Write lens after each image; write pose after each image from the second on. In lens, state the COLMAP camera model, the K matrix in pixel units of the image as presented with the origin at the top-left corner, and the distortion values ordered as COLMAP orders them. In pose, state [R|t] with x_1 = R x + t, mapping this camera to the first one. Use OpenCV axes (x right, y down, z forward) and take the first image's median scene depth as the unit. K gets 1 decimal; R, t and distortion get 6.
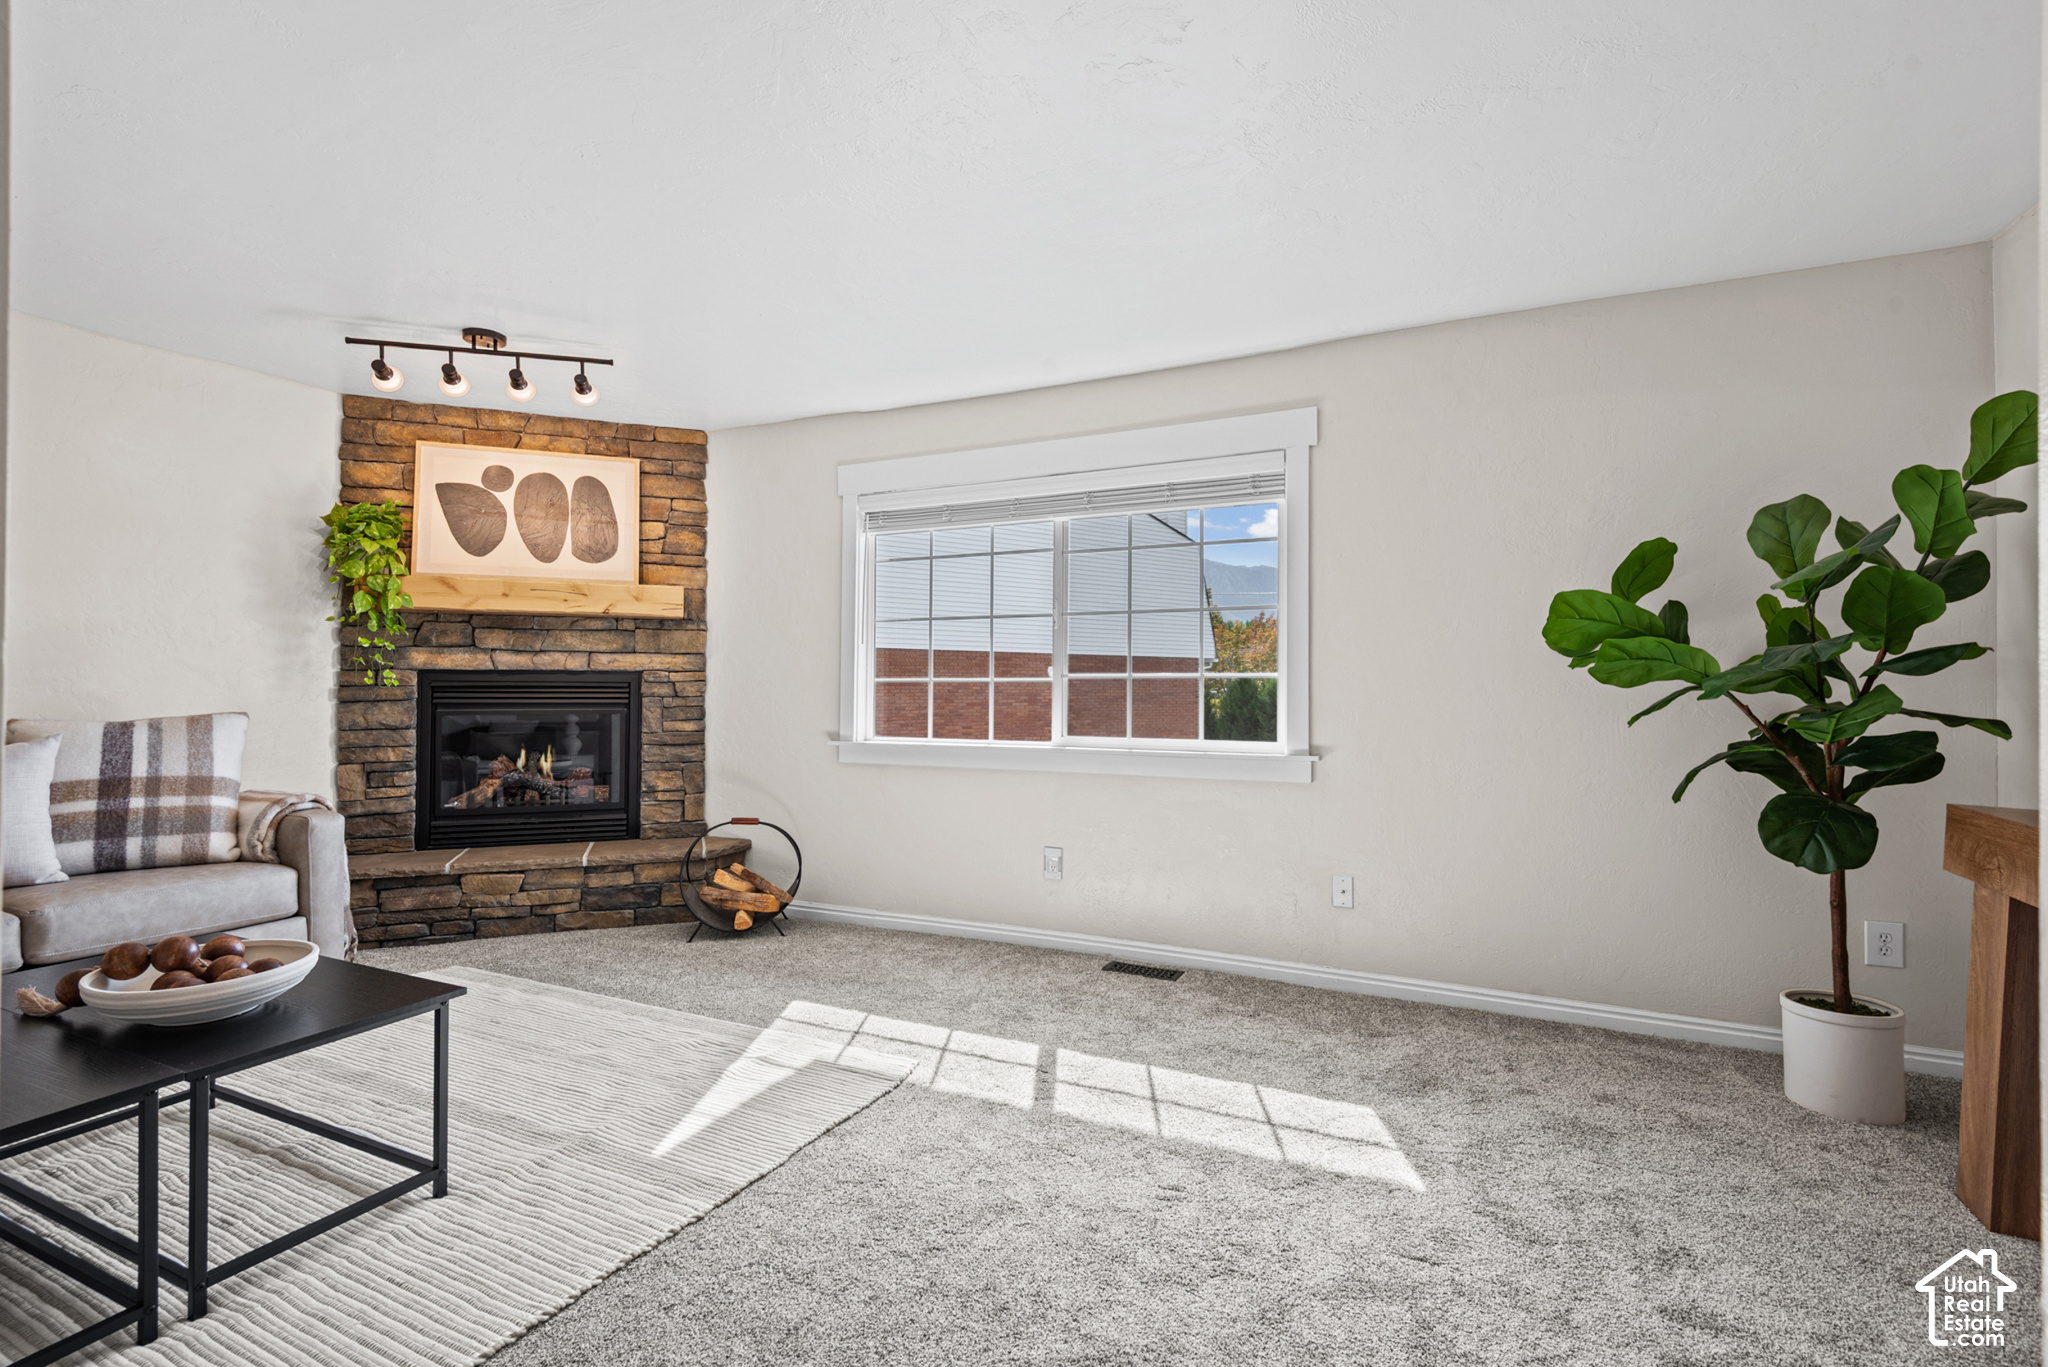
lens RADIAL K [[926.6, 0, 1014.2], [0, 926.6, 677.3], [0, 0, 1]] dist [0.044435, -0.029313]
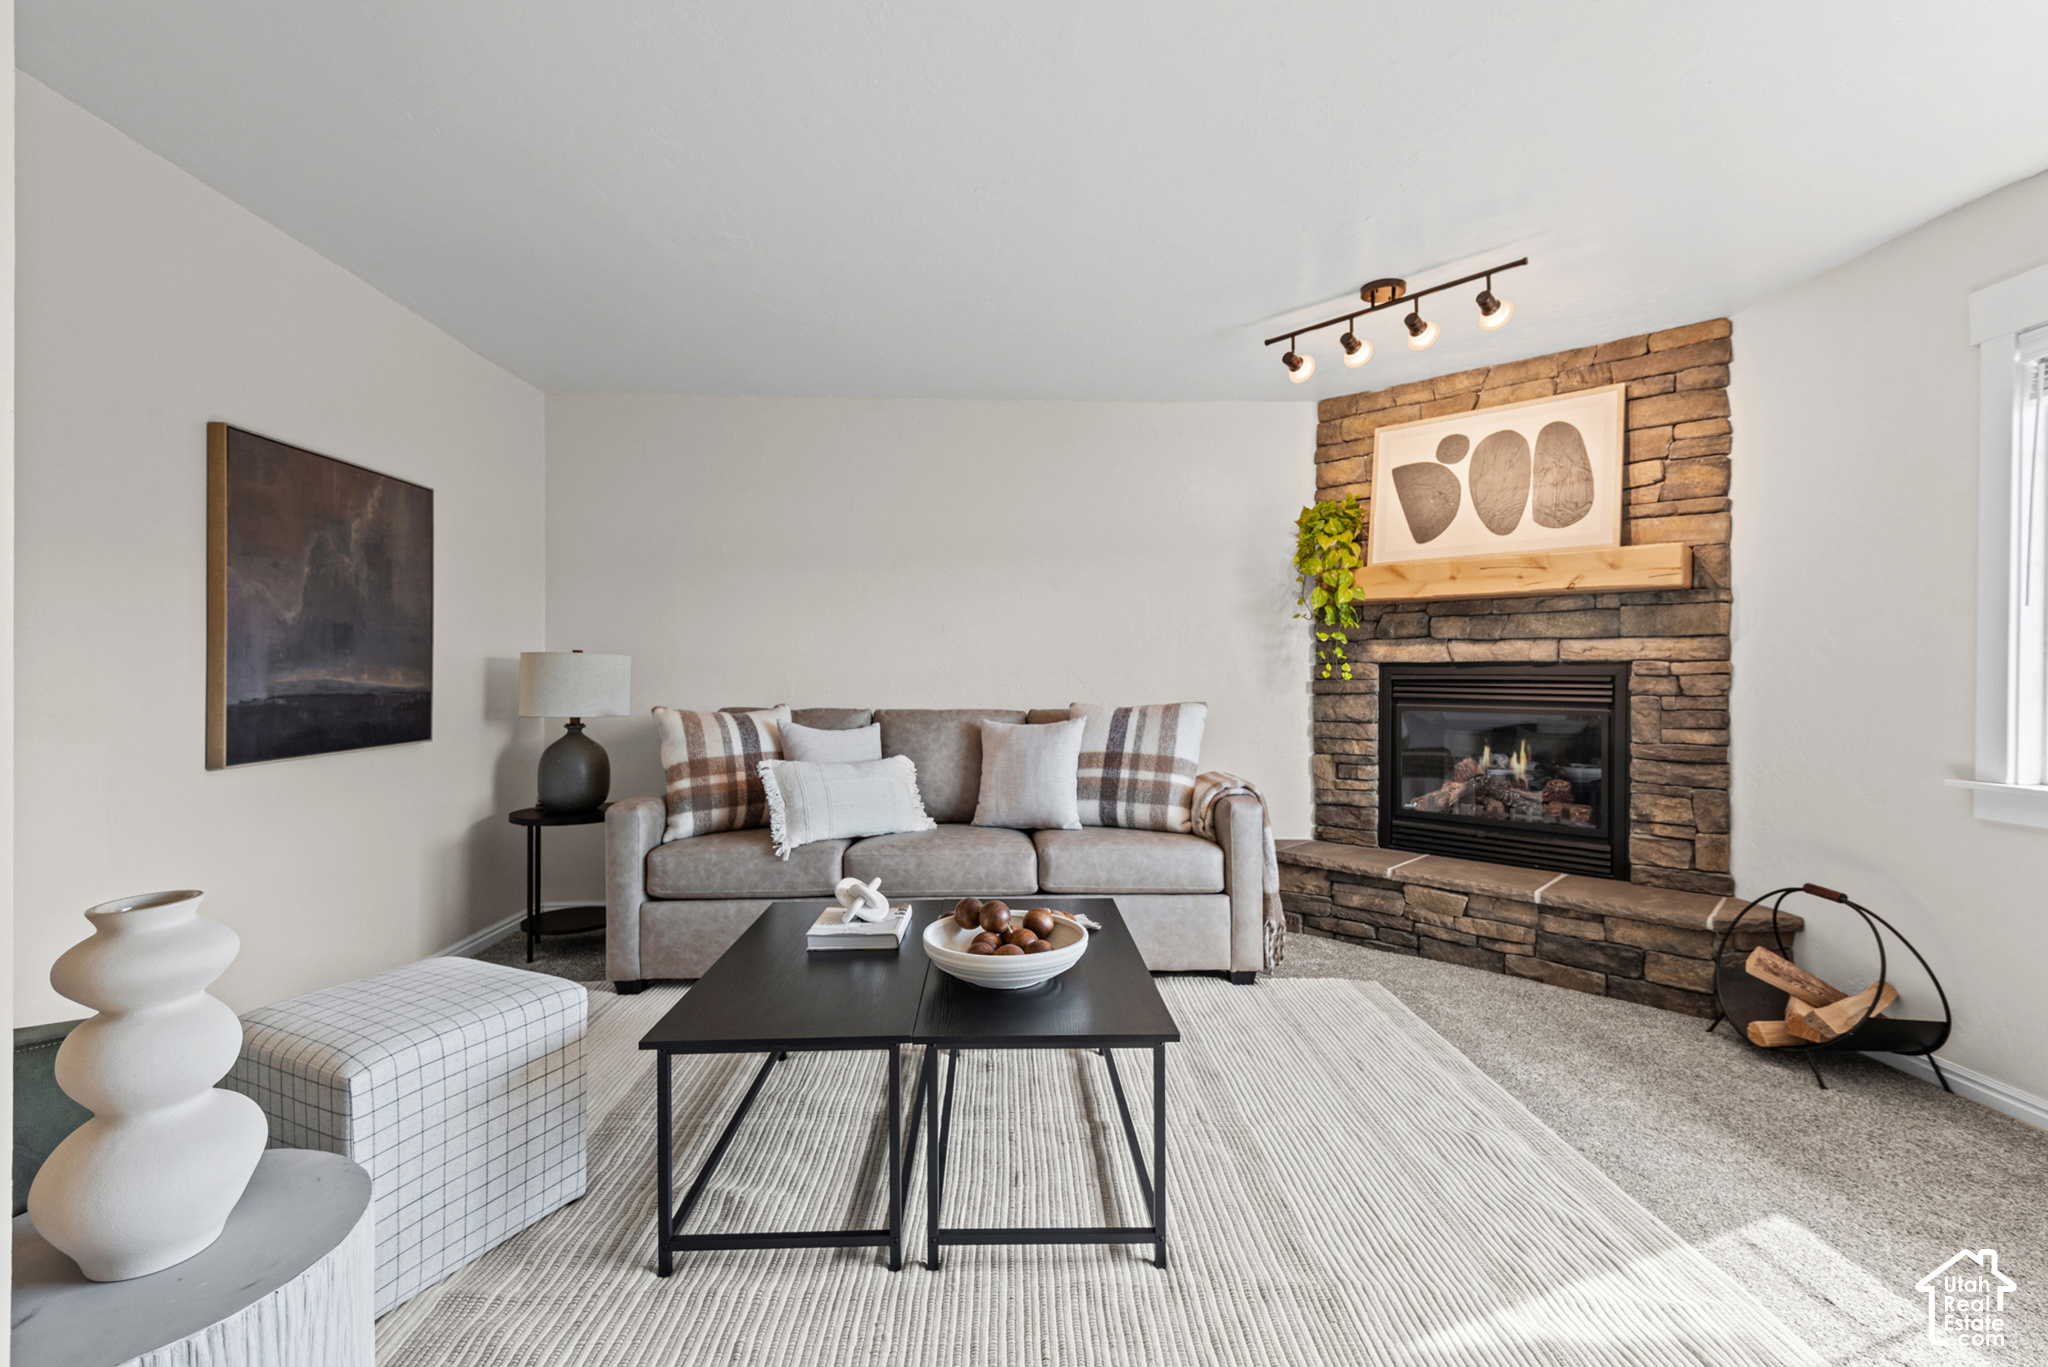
lens RADIAL K [[910.8, 0, 1025.9], [0, 910.8, 669.6], [0, 0, 1]] dist [0.041431, -0.032747]
pose [[0.459452, -0.005784, -0.888184, 0.044424], [0.004468, 0.999981, -0.004201, 0.001363], [0.888191, -0.002039, 0.459470, 0.236974]]
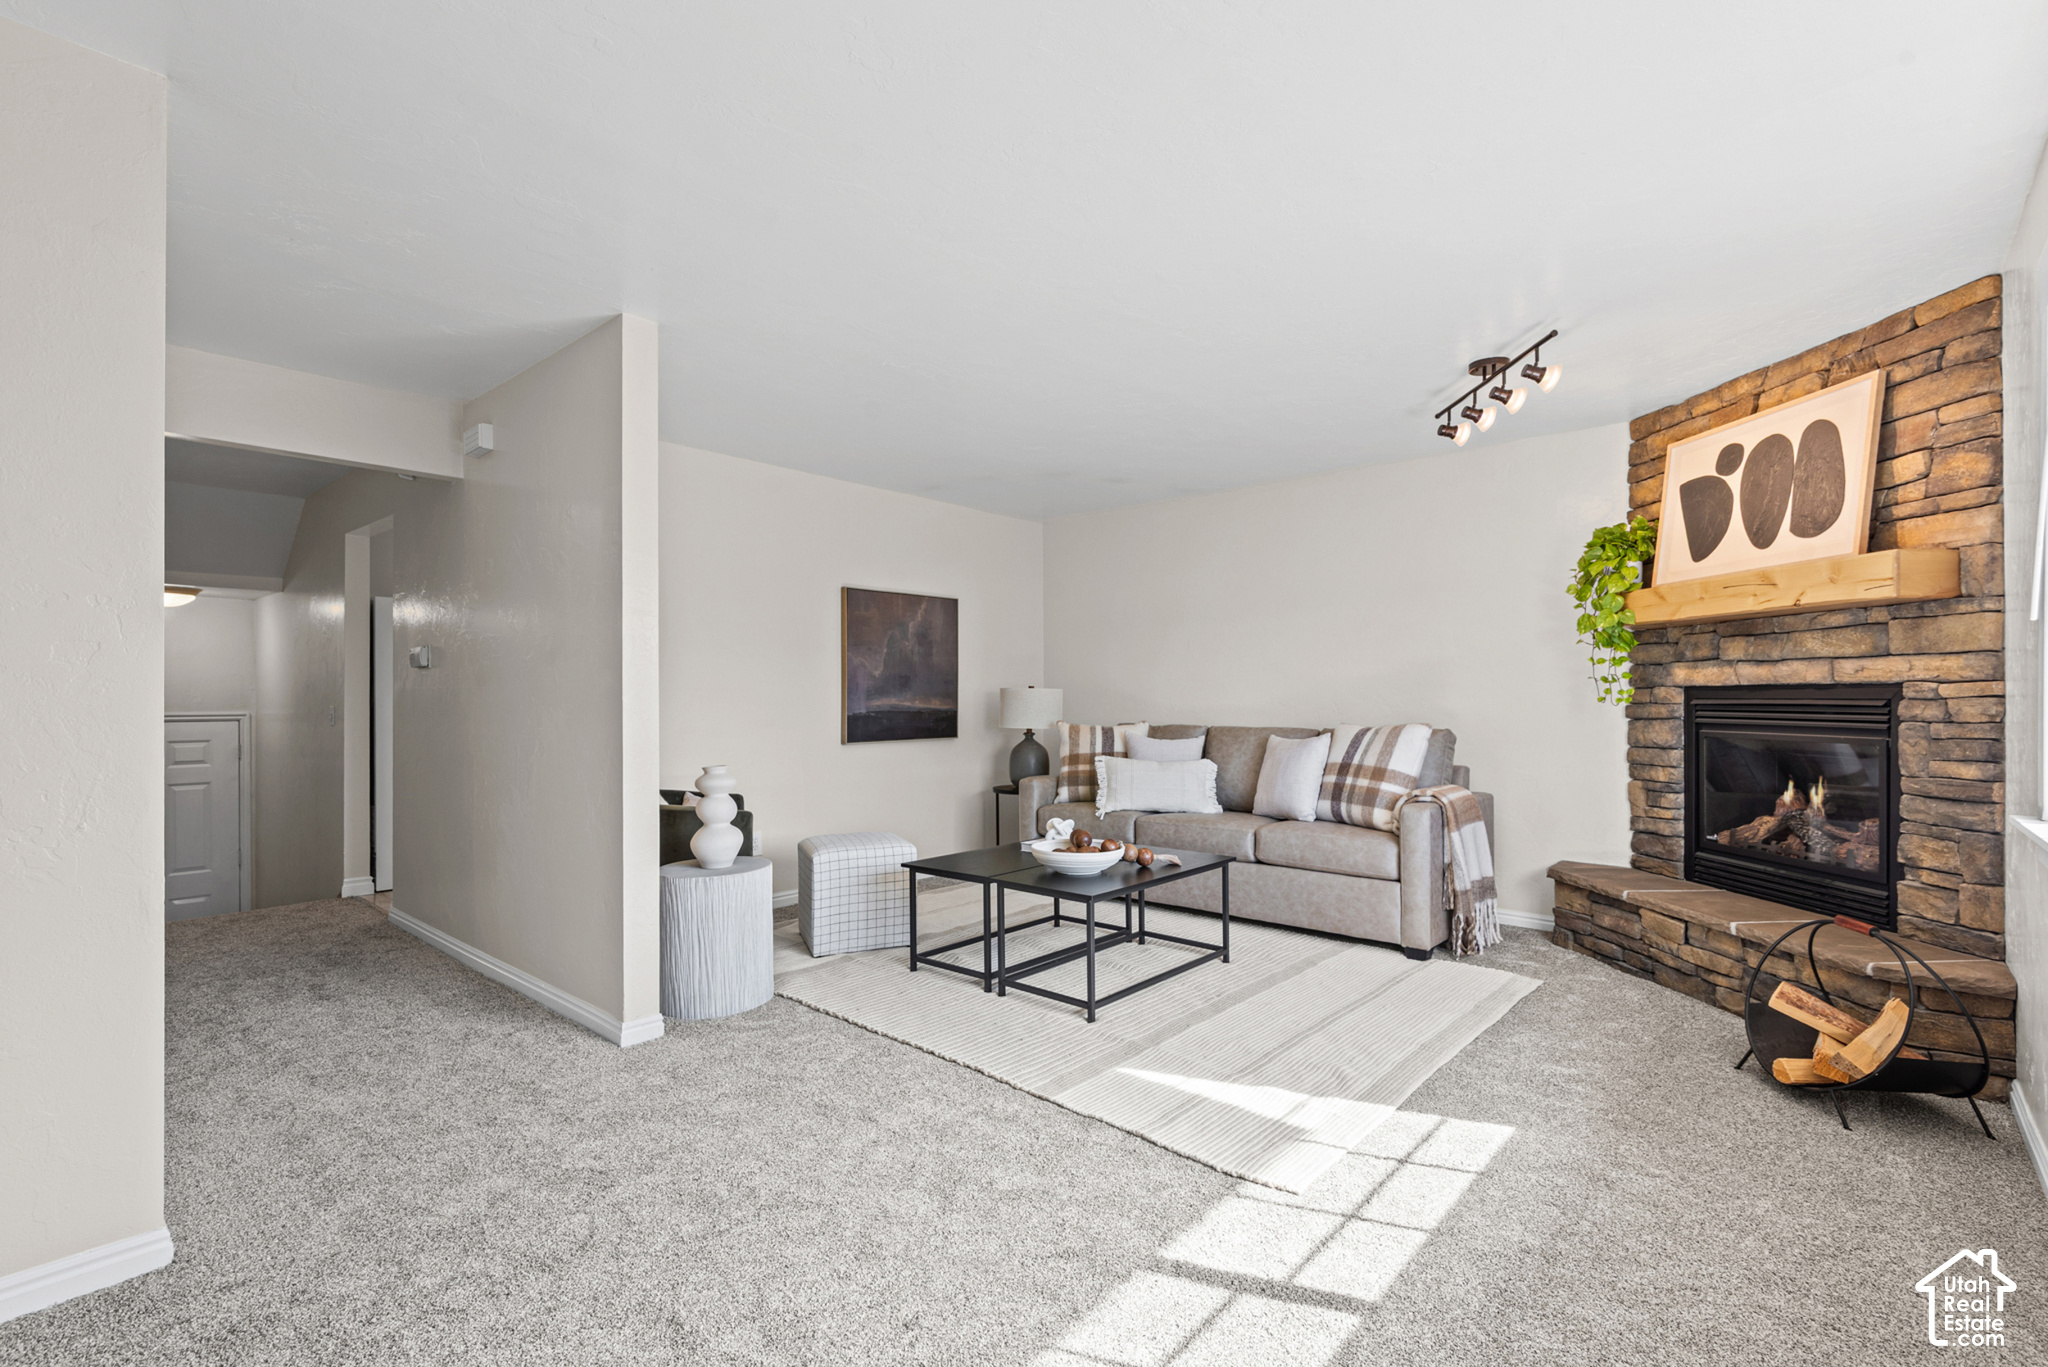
lens RADIAL K [[925.8, 0, 1024.7], [0, 925.8, 688.8], [0, 0, 1]] dist [0.030231, -0.016669]
pose [[-0.274489, -0.013520, -0.961495, 0.448947], [0.007116, 0.999845, -0.016091, 0.004583], [0.961564, -0.011259, -0.274350, 0.632700]]
